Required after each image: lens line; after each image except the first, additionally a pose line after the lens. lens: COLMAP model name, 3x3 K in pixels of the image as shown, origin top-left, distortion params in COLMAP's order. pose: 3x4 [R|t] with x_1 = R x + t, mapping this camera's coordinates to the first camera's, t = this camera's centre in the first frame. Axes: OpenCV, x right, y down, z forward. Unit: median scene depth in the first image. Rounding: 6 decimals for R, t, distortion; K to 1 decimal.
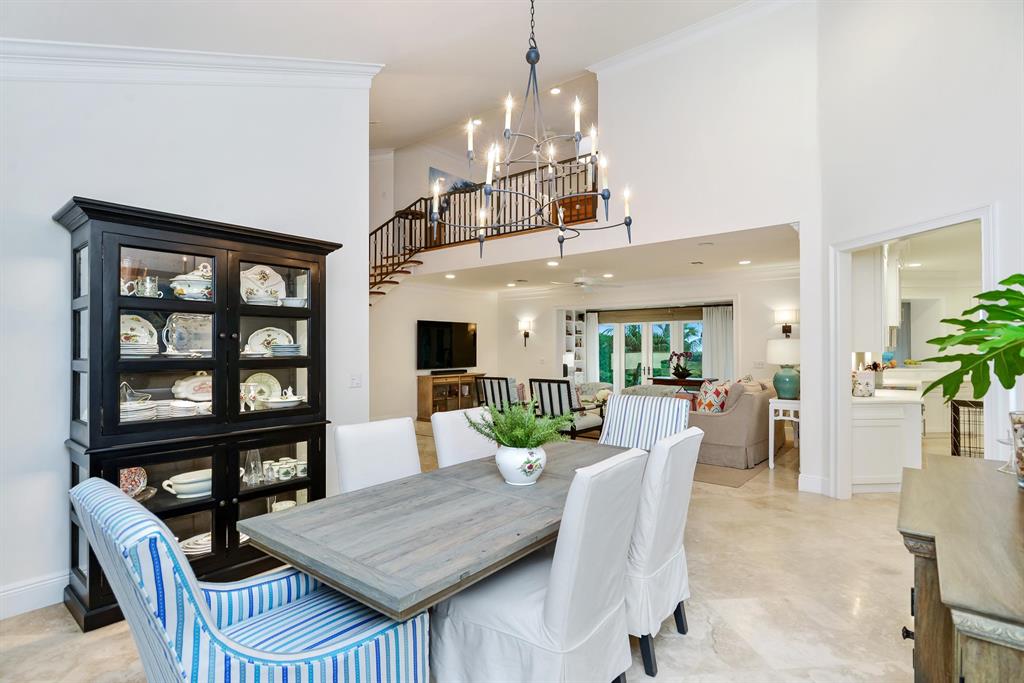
lens RADIAL K [[507.2, 0, 512.0], [0, 507.2, 341.5], [0, 0, 1]] dist [-0.000235, -0.000077]
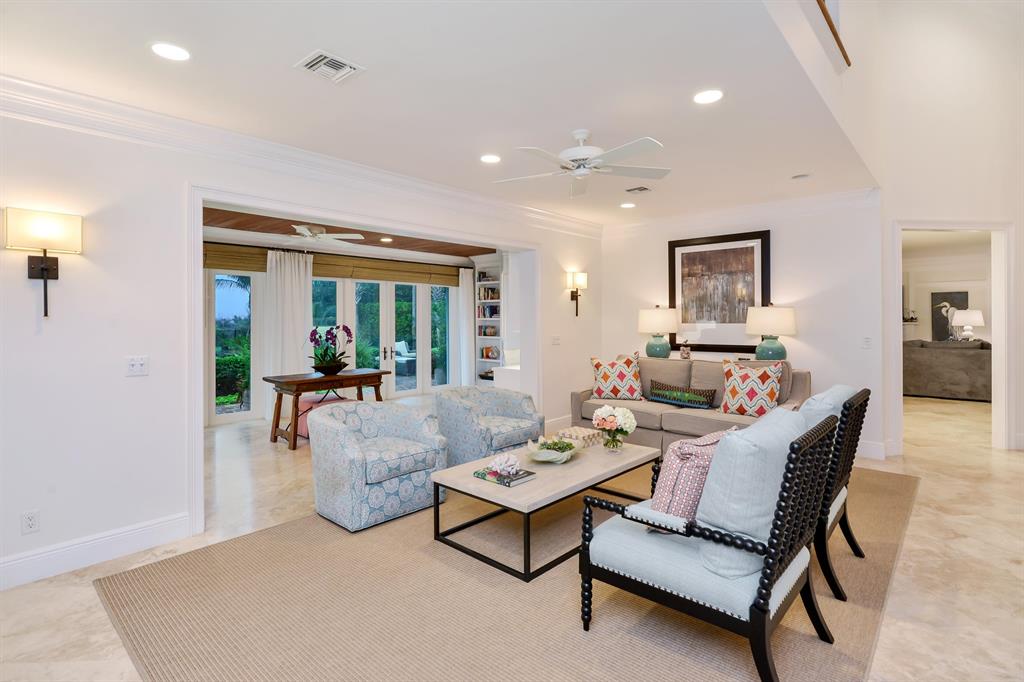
lens RADIAL K [[501.5, 0, 513.5], [0, 501.5, 314.3], [0, 0, 1]] dist [0.000676, 0.000071]
pose [[0.047960, 0.007044, 0.998824, -0.168019], [-0.007024, 0.999953, -0.006715, 0.007525], [-0.998825, -0.006694, 0.048007, 0.632342]]
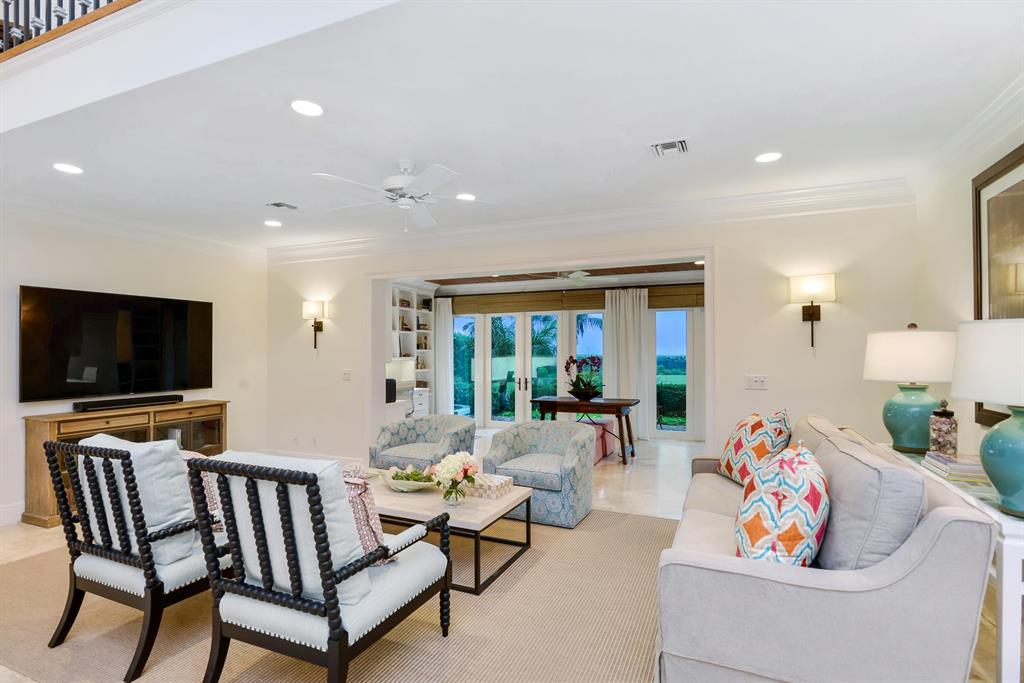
lens RADIAL K [[507.2, 0, 512.0], [0, 507.2, 341.5], [0, 0, 1]] dist [-0.000235, -0.000077]
pose [[0.962660, 0.003237, 0.270693, 0.068466], [-0.001920, 0.999985, -0.005128, 0.004358], [-0.270706, 0.004417, 0.962652, 0.353470]]
